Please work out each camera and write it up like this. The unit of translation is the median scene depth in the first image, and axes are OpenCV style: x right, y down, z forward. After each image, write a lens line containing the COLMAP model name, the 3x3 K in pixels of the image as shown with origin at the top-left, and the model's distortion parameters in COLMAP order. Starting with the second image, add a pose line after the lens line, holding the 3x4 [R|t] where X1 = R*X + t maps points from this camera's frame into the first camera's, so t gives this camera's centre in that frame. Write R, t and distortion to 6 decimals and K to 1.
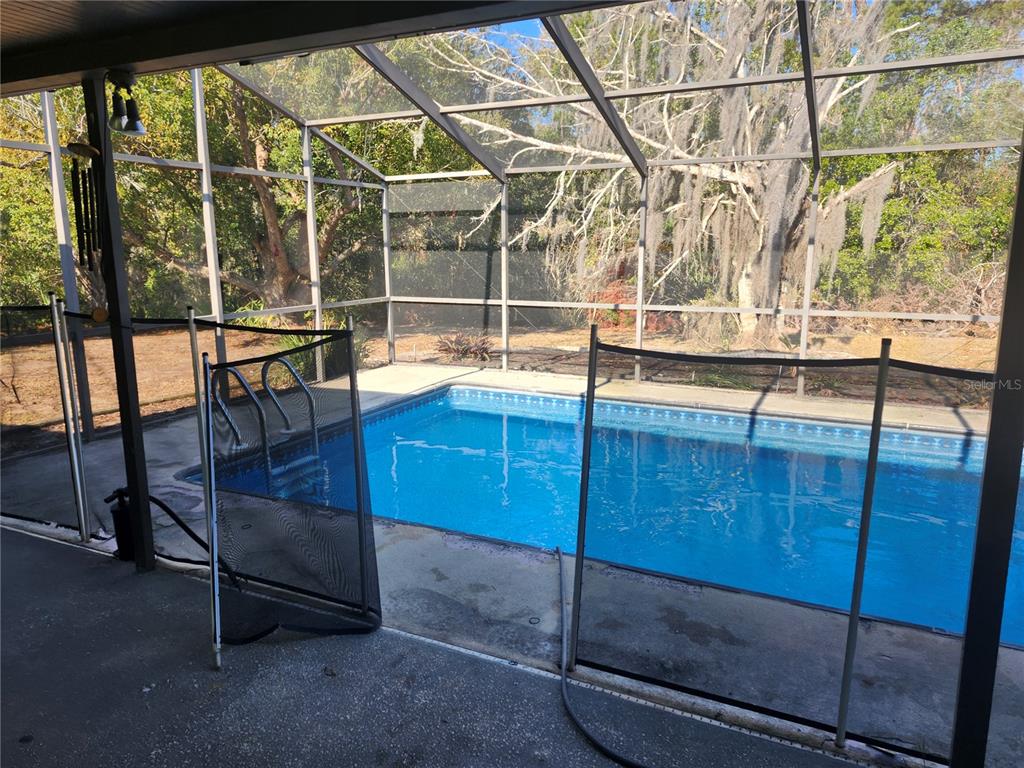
lens RADIAL K [[710.9, 0, 514.8], [0, 710.9, 374.9], [0, 0, 1]] dist [0.123462, -0.159617]
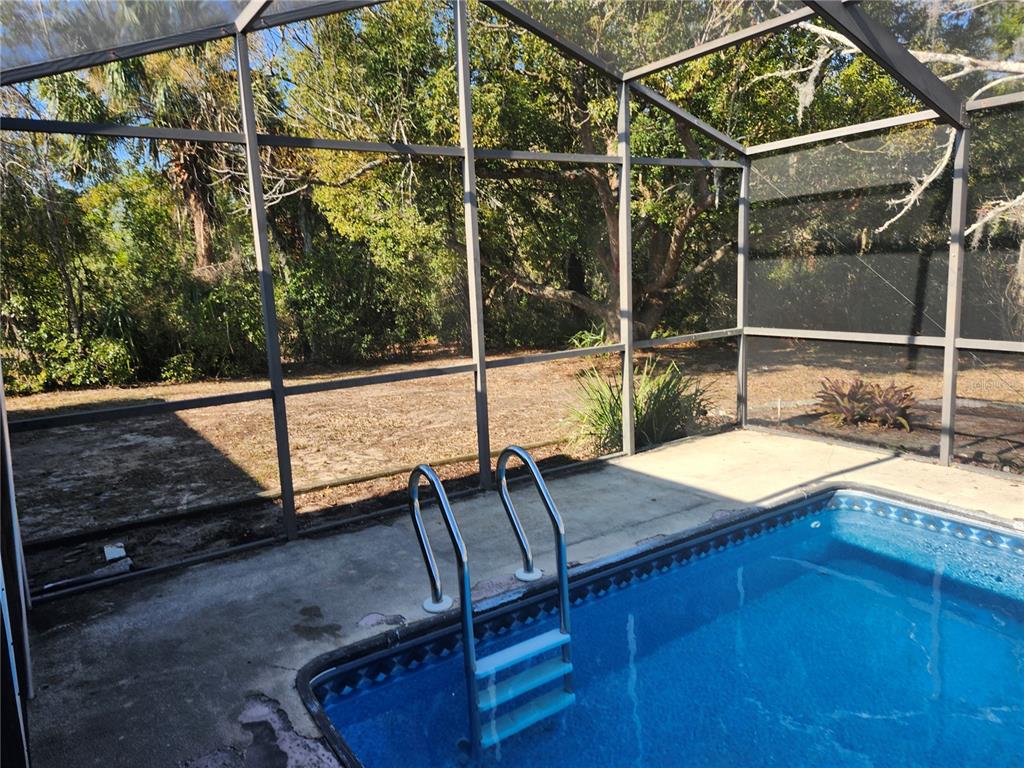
lens RADIAL K [[710.9, 0, 514.8], [0, 710.9, 374.9], [0, 0, 1]] dist [0.123462, -0.159617]
pose [[0.869464, 0.042040, -0.492204, -0.027372], [-0.049008, 0.998798, -0.001261, -0.053951], [0.491559, 0.025218, 0.870479, 0.309992]]
